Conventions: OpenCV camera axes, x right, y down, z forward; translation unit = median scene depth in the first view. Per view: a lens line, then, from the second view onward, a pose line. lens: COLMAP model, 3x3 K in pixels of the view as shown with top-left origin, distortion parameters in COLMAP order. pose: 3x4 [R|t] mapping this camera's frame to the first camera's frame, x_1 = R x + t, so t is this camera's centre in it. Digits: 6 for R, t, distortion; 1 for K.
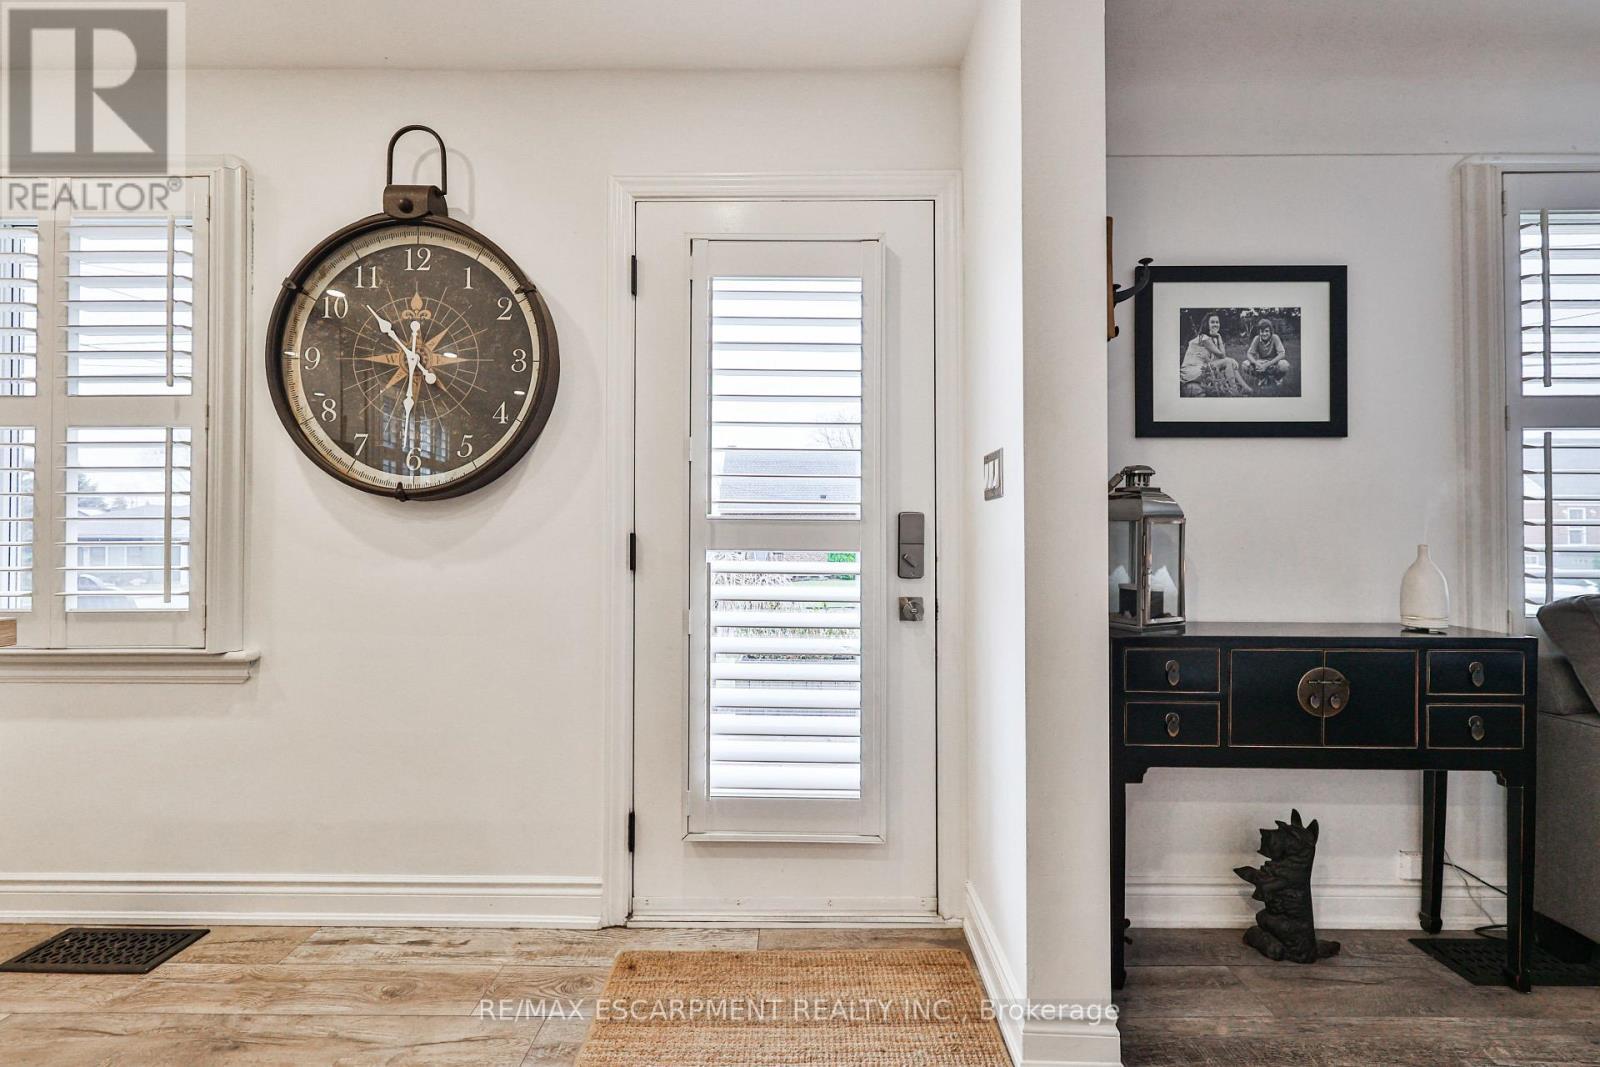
lens RADIAL K [[681.8, 0, 791.9], [0, 681.8, 527.1], [0, 0, 1]] dist [0.000028, -0.000201]
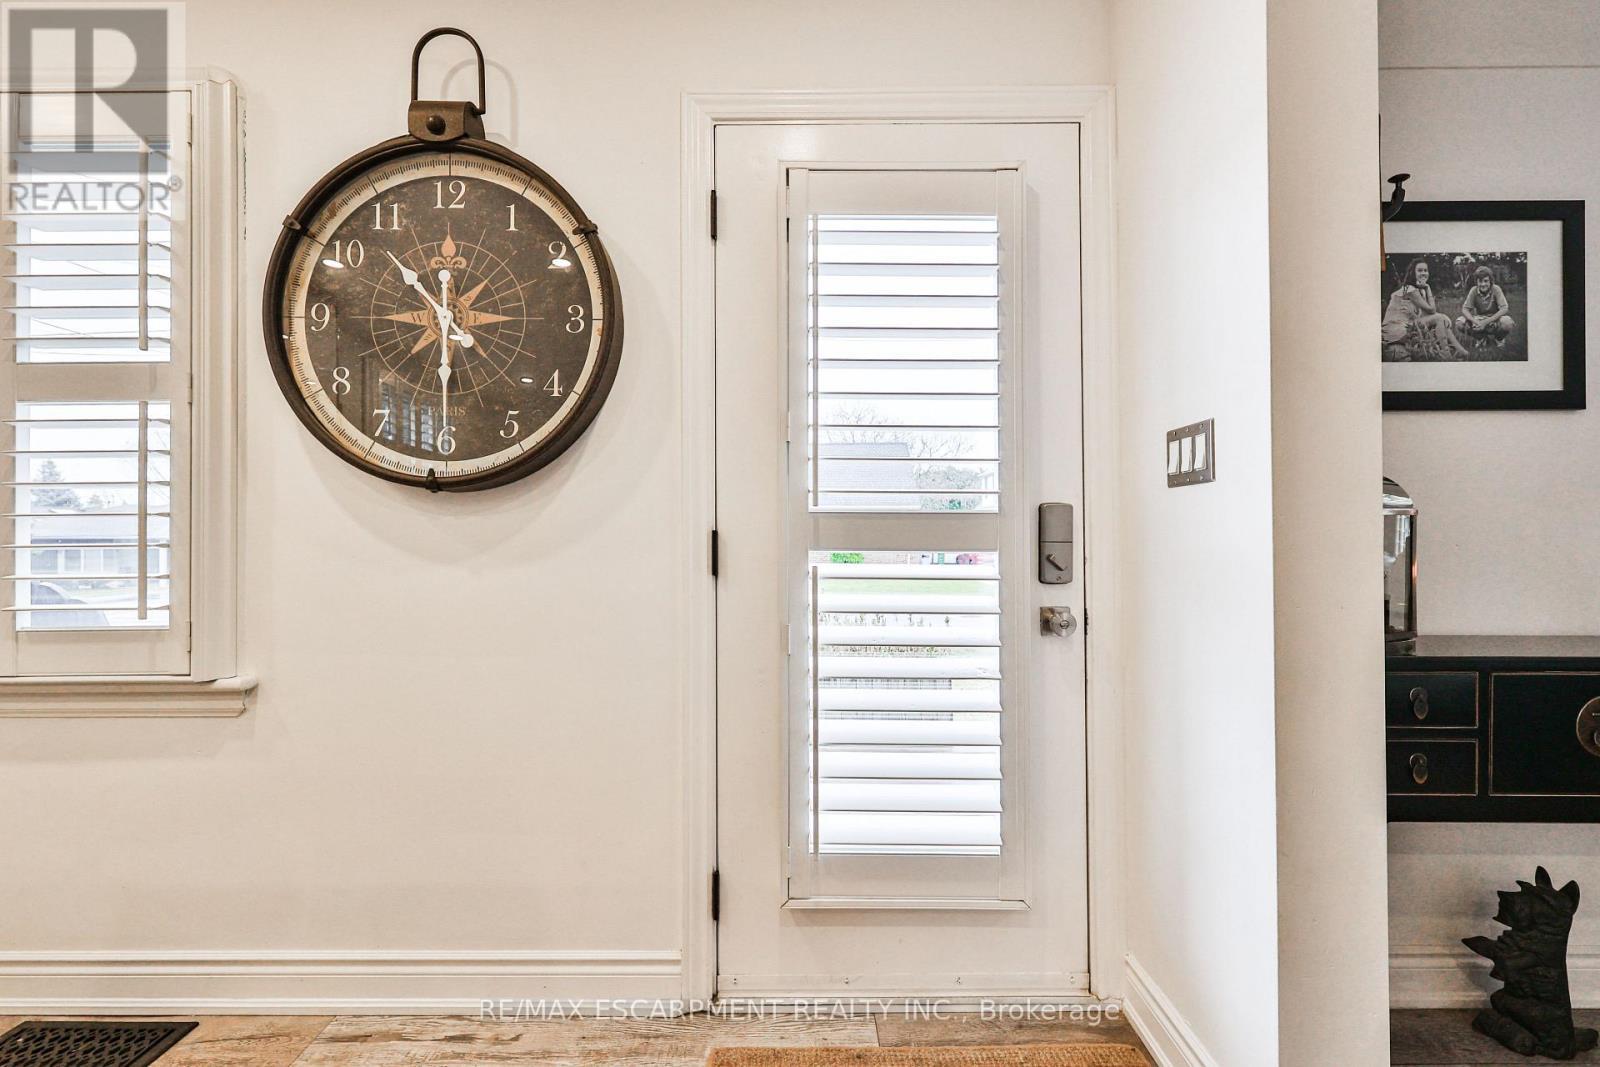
lens RADIAL K [[681.8, 0, 787.7], [0, 681.8, 527.4], [0, 0, 1]] dist [0.000028, -0.000201]
pose [[0.999970, -0.004603, 0.006226, -0.153277], [0.004580, 0.999983, 0.003657, 0.002821], [-0.006242, -0.003628, 0.999974, 0.184273]]
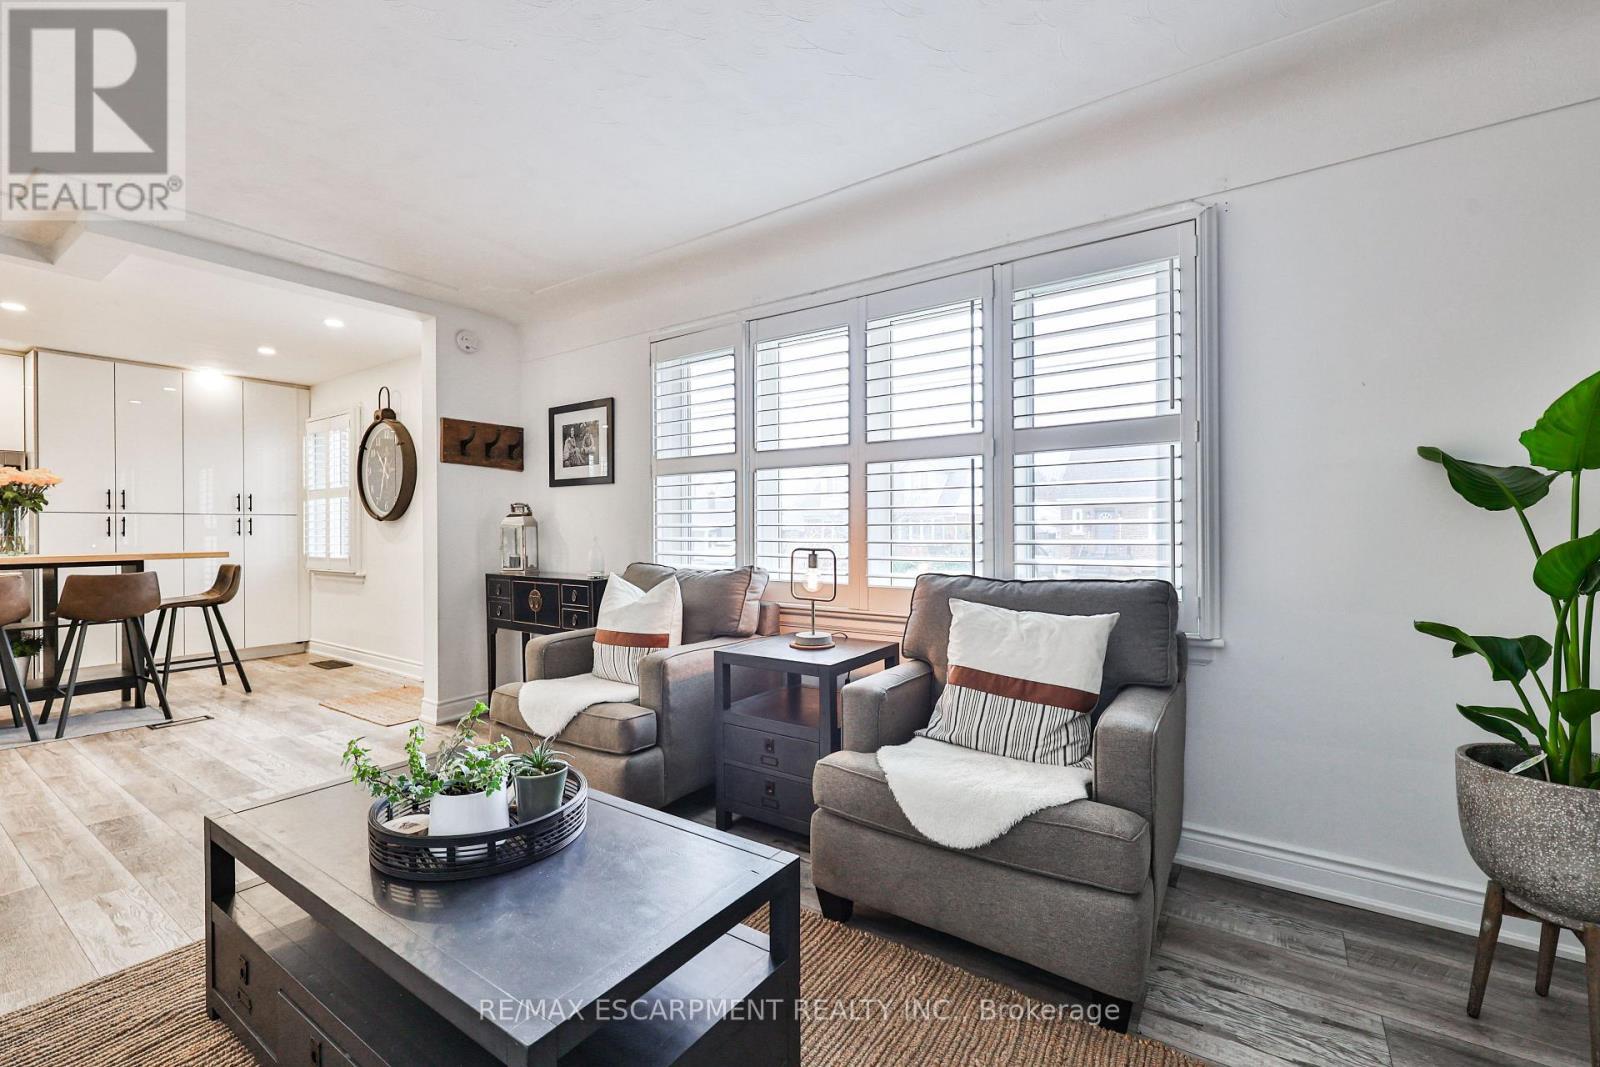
lens RADIAL K [[681.8, 0, 795.2], [0, 681.8, 528.3], [0, 0, 1]] dist [0.000028, -0.000201]
pose [[0.825753, -0.005017, -0.564009, 2.389161], [0.011148, 0.999910, 0.007427, -0.010217], [0.563921, -0.012420, 0.825735, -0.347856]]
